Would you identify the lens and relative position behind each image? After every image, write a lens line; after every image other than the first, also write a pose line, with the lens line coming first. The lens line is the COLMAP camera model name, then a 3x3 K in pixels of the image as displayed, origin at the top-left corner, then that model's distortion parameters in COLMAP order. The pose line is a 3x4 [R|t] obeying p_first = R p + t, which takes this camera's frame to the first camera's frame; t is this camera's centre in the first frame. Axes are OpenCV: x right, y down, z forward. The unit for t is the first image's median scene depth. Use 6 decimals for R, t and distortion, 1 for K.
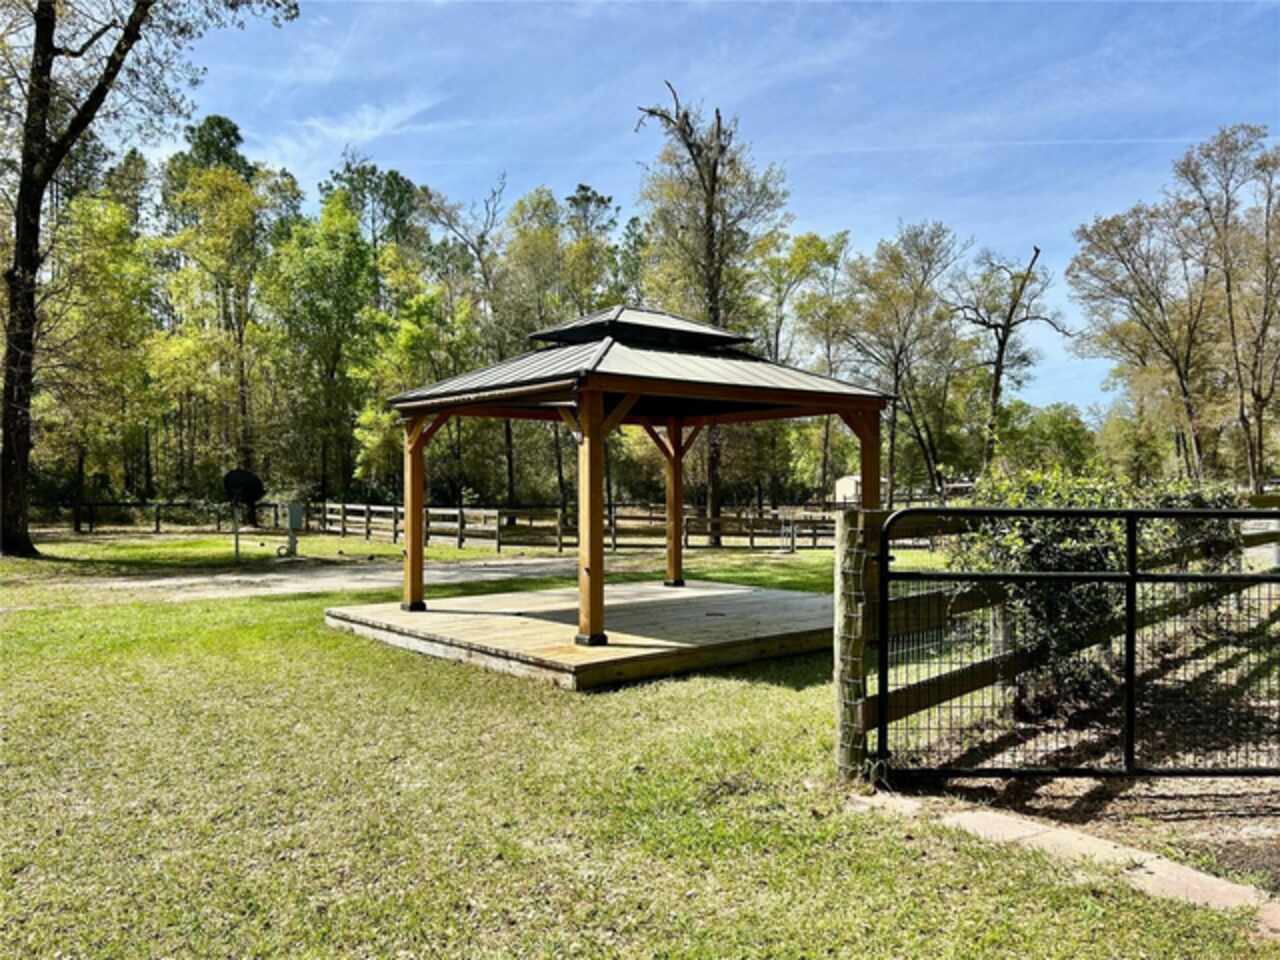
lens RADIAL K [[995.3, 0, 641.1], [0, 995.3, 490.4], [0, 0, 1]] dist [0.054919, -0.053507]
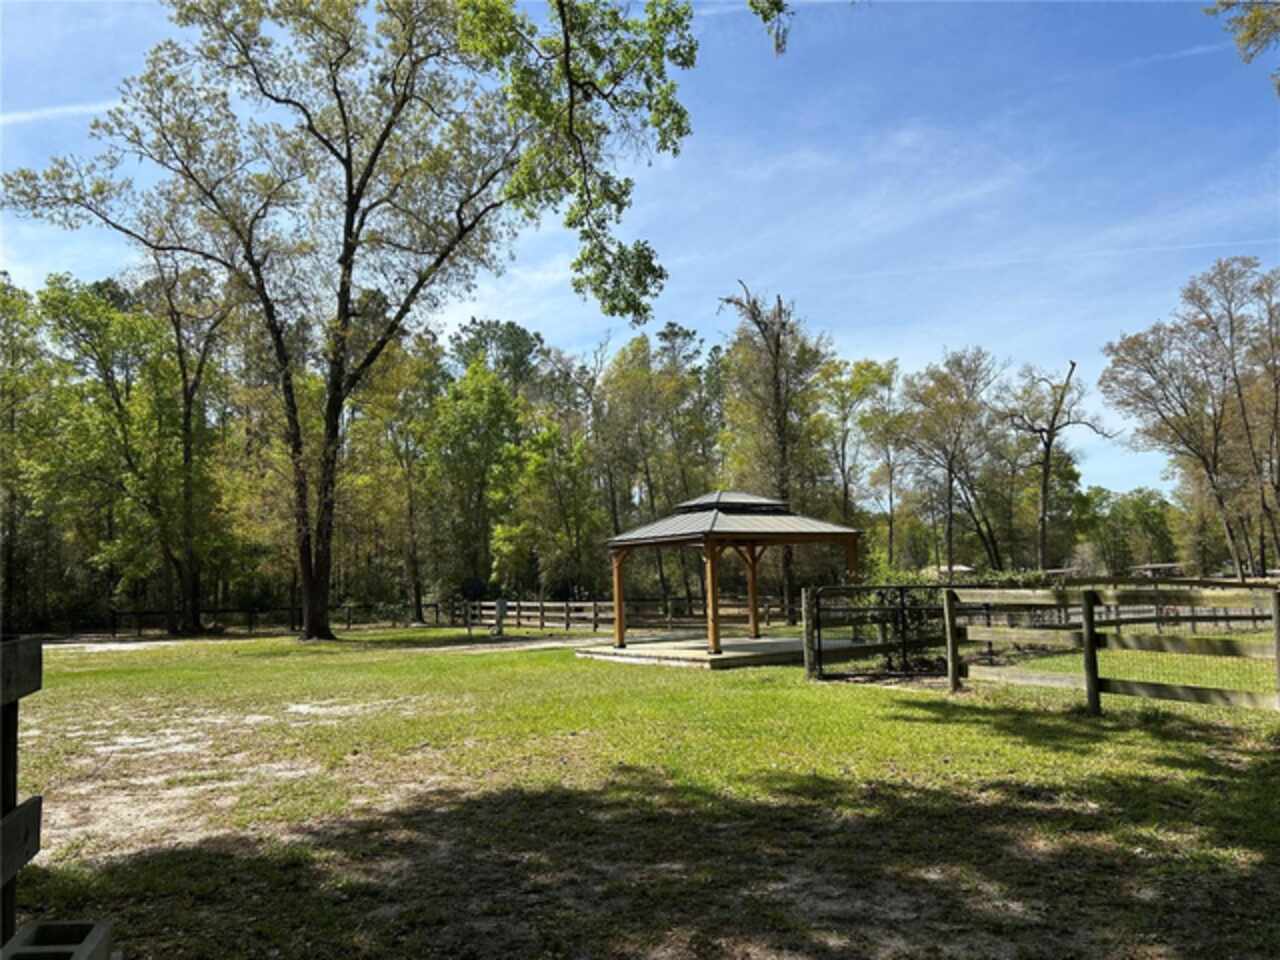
lens RADIAL K [[995.3, 0, 636.7], [0, 995.3, 481.9], [0, 0, 1]] dist [0.054919, -0.053507]
pose [[0.995397, -0.037445, -0.088216, -0.001857], [0.028000, 0.993975, -0.105970, 0.000609], [0.091653, 0.103012, 0.990449, -0.168392]]
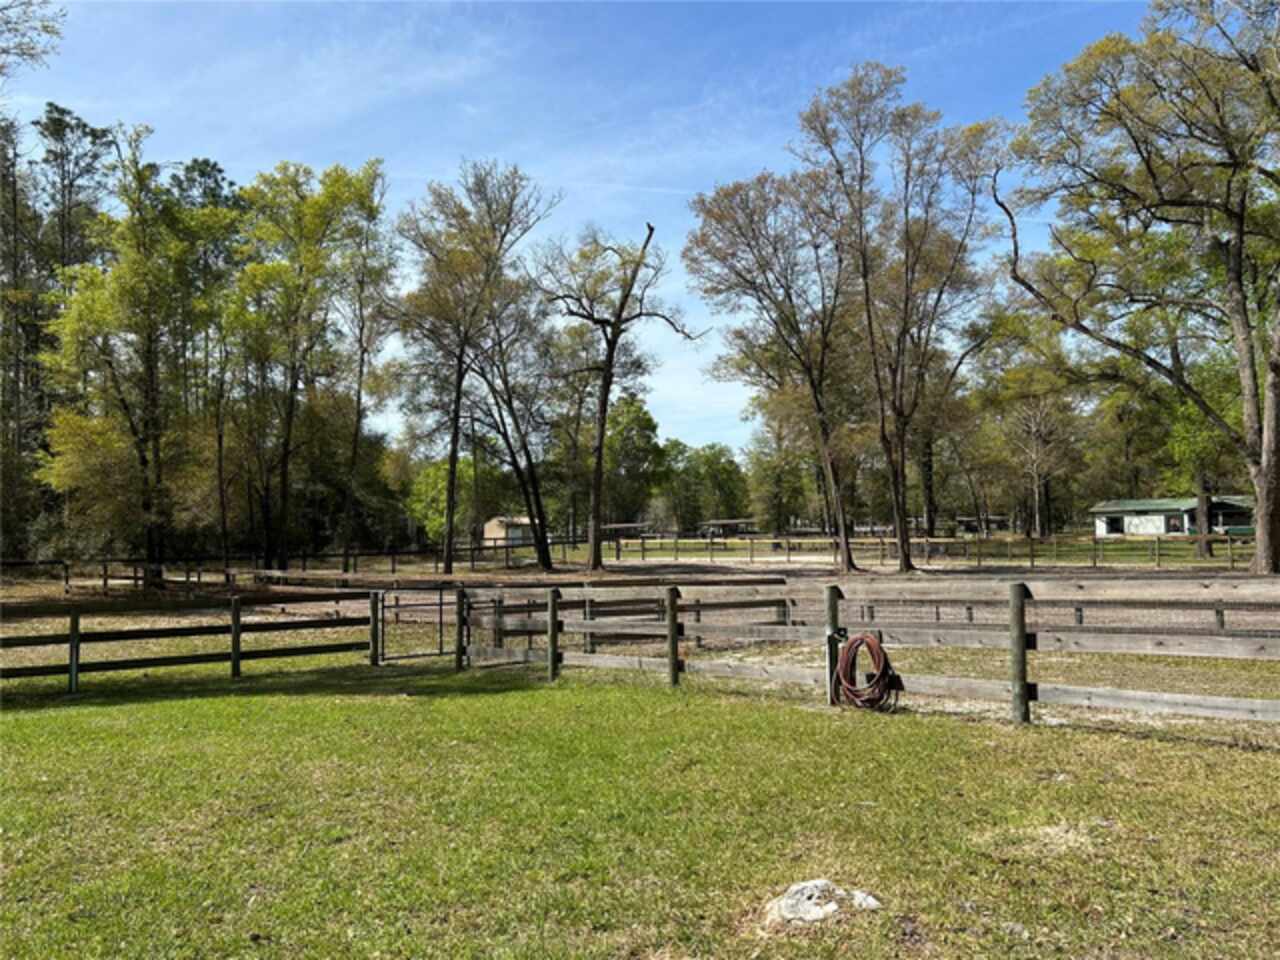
lens RADIAL K [[995.3, 0, 633.8], [0, 995.3, 492.9], [0, 0, 1]] dist [0.054919, -0.053507]
pose [[0.955115, 0.002730, 0.296224, 0.160014], [0.009475, 0.999164, -0.039760, 0.000137], [-0.296085, 0.040782, 0.954291, 0.281191]]
